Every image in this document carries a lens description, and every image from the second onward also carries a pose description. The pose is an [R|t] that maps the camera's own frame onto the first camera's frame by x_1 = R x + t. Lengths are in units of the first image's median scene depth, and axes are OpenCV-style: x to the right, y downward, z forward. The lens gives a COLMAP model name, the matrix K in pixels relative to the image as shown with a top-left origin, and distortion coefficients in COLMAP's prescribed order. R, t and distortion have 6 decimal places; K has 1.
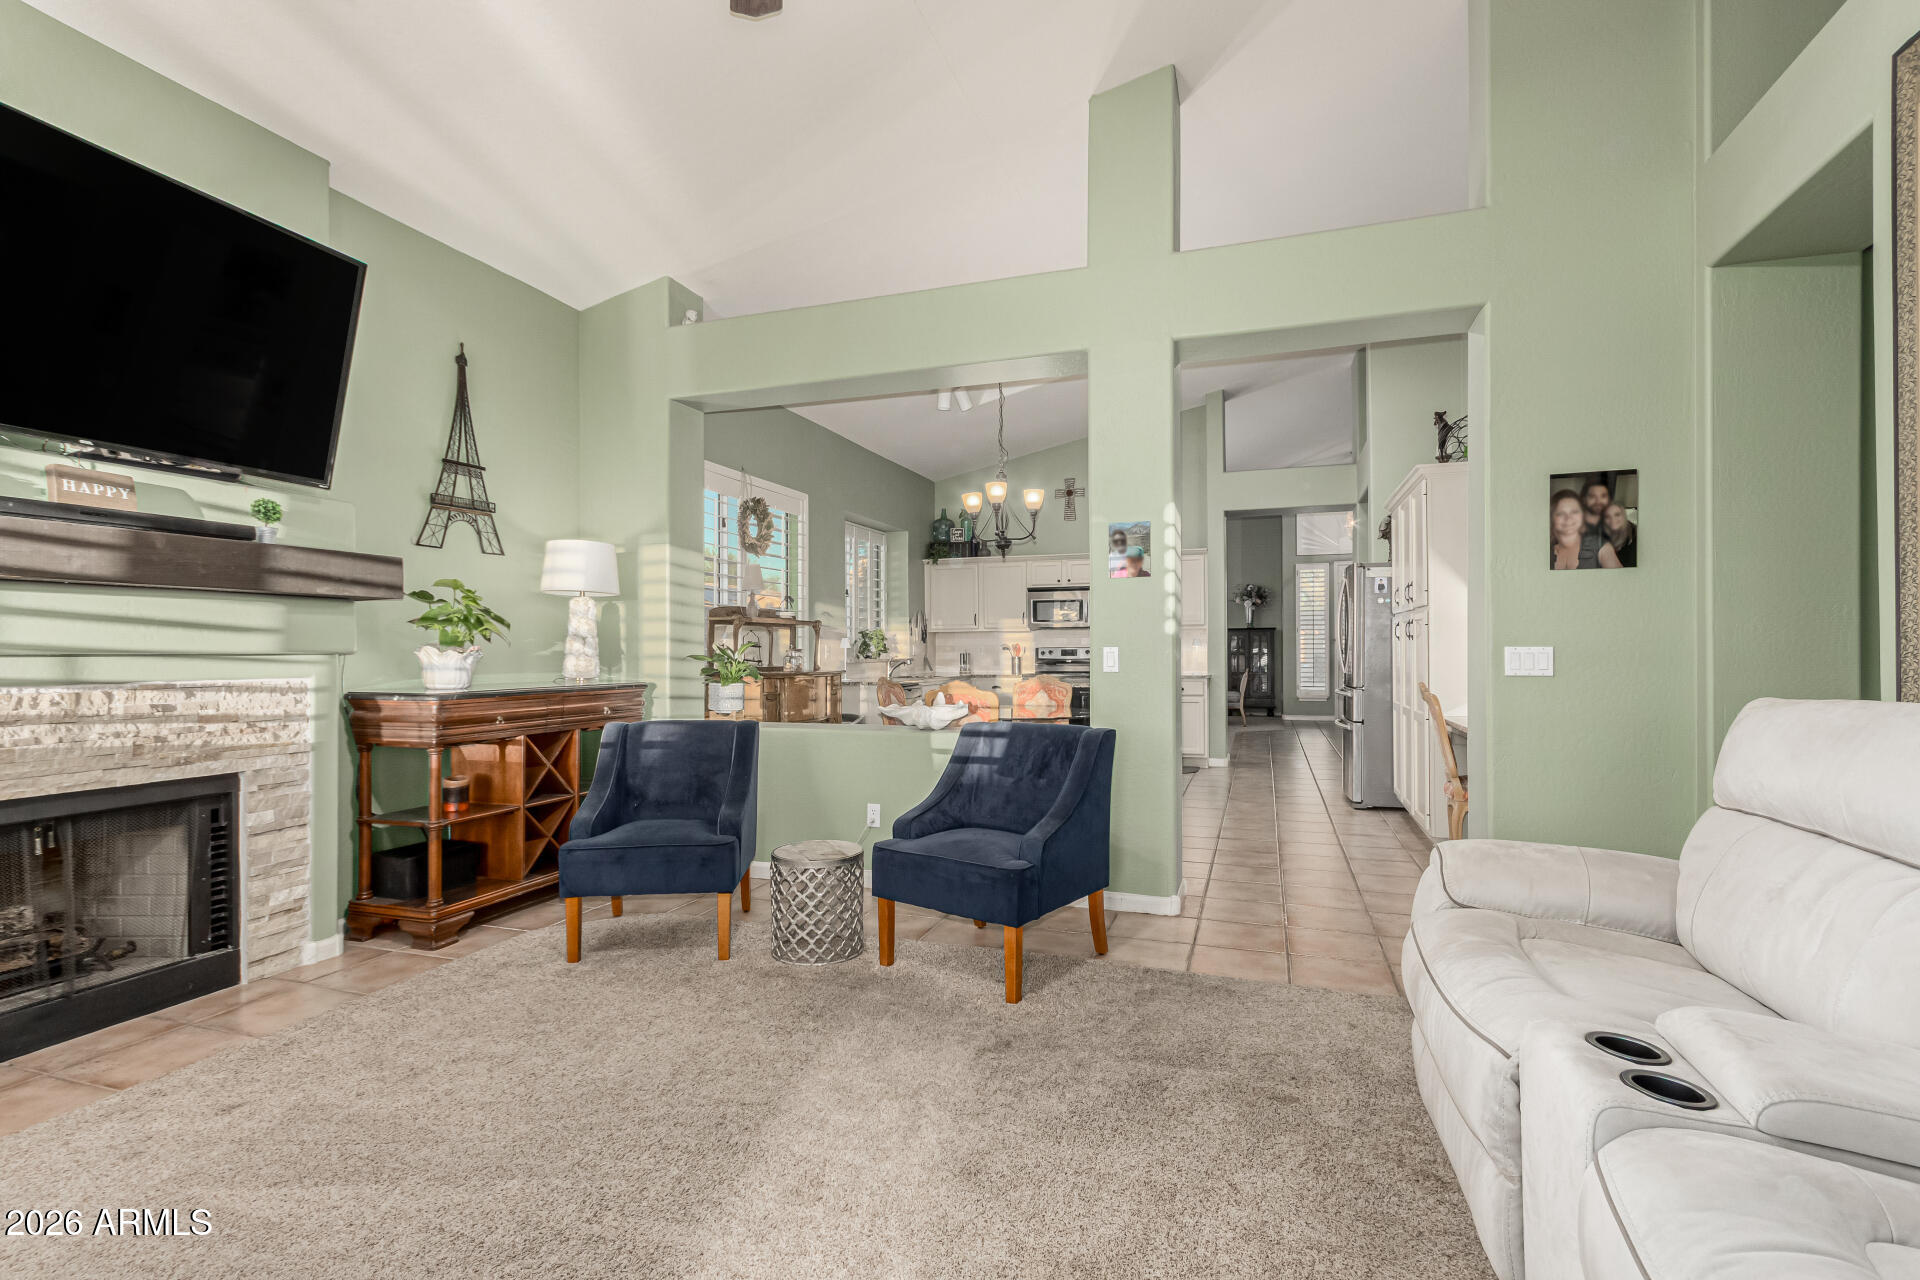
lens RADIAL K [[886.5, 0, 967.7], [0, 886.5, 646.2], [0, 0, 1]] dist [0.000812, 0.000541]
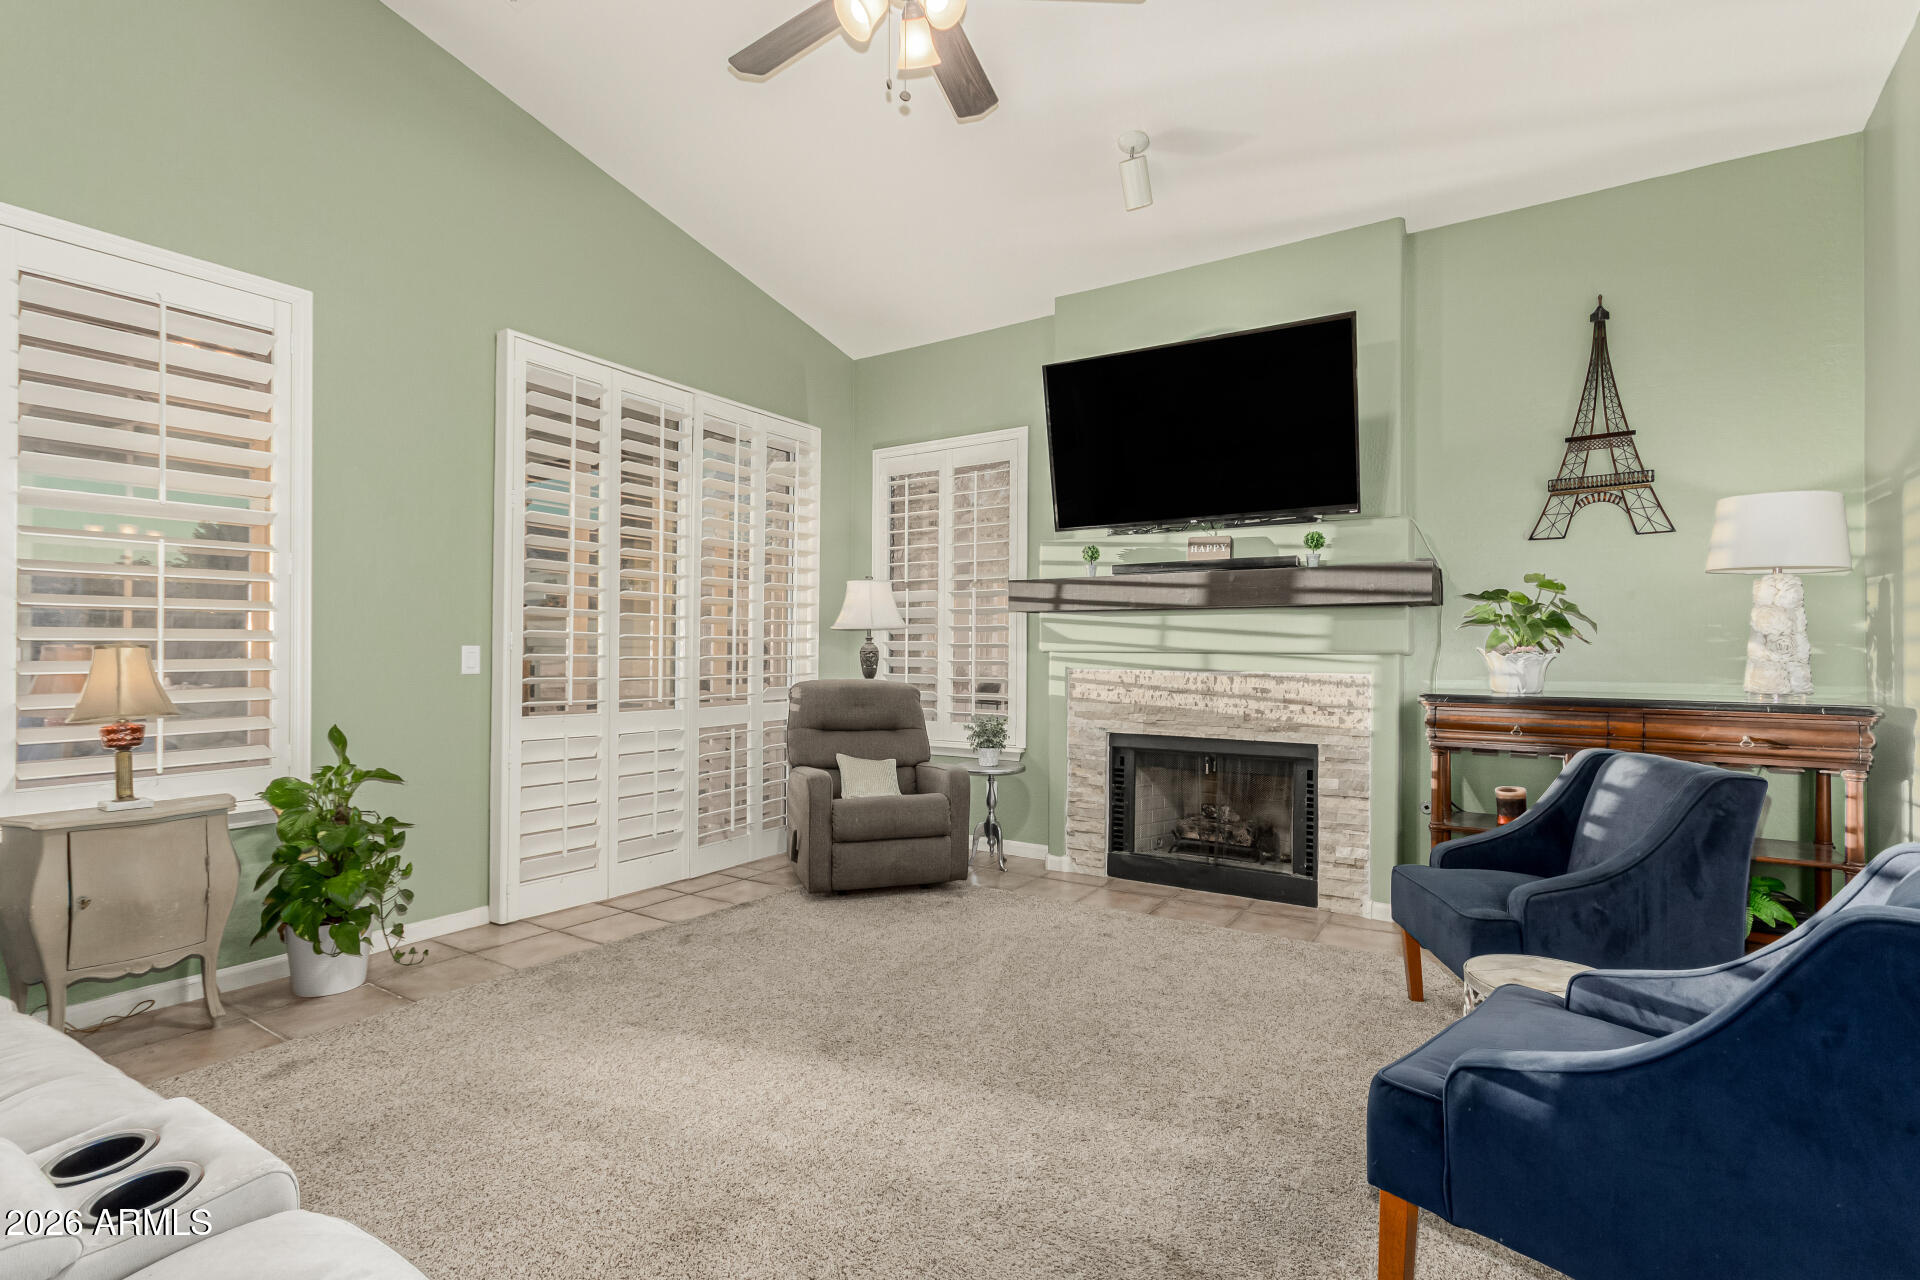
lens RADIAL K [[886.5, 0, 967.7], [0, 886.5, 646.2], [0, 0, 1]] dist [0.000812, 0.000541]
pose [[-0.257570, -0.005645, -0.966243, 0.561668], [0.000880, 0.999981, -0.006077, 0.005226], [0.966259, -0.002415, -0.257560, 0.835391]]
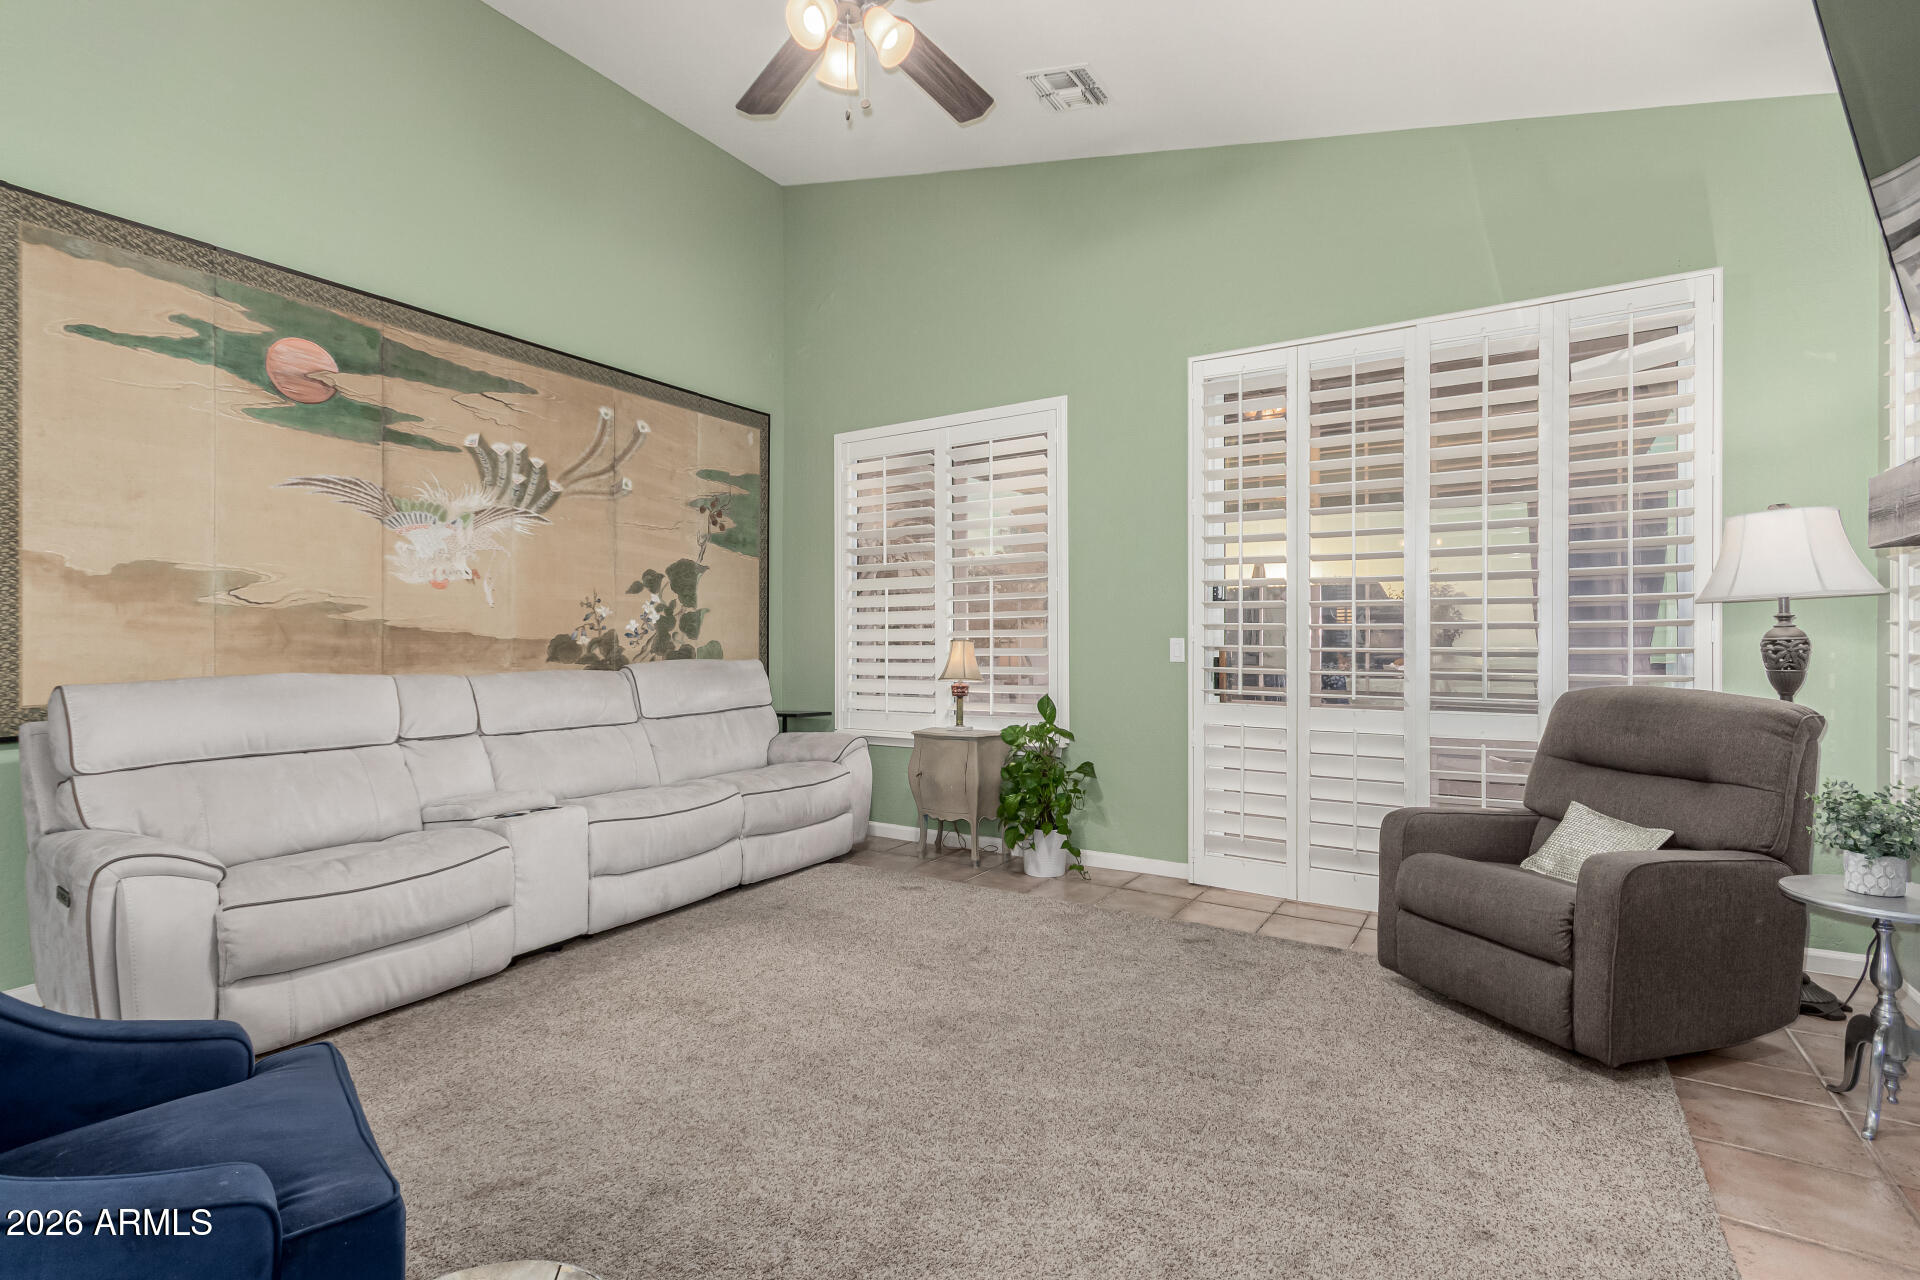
lens RADIAL K [[886.5, 0, 967.7], [0, 886.5, 646.2], [0, 0, 1]] dist [0.000812, 0.000541]
pose [[-0.972359, 0.001019, 0.233490, -0.397604], [0.000689, 0.999999, -0.001495, 0.011346], [-0.233491, -0.001293, -0.972358, 1.308341]]
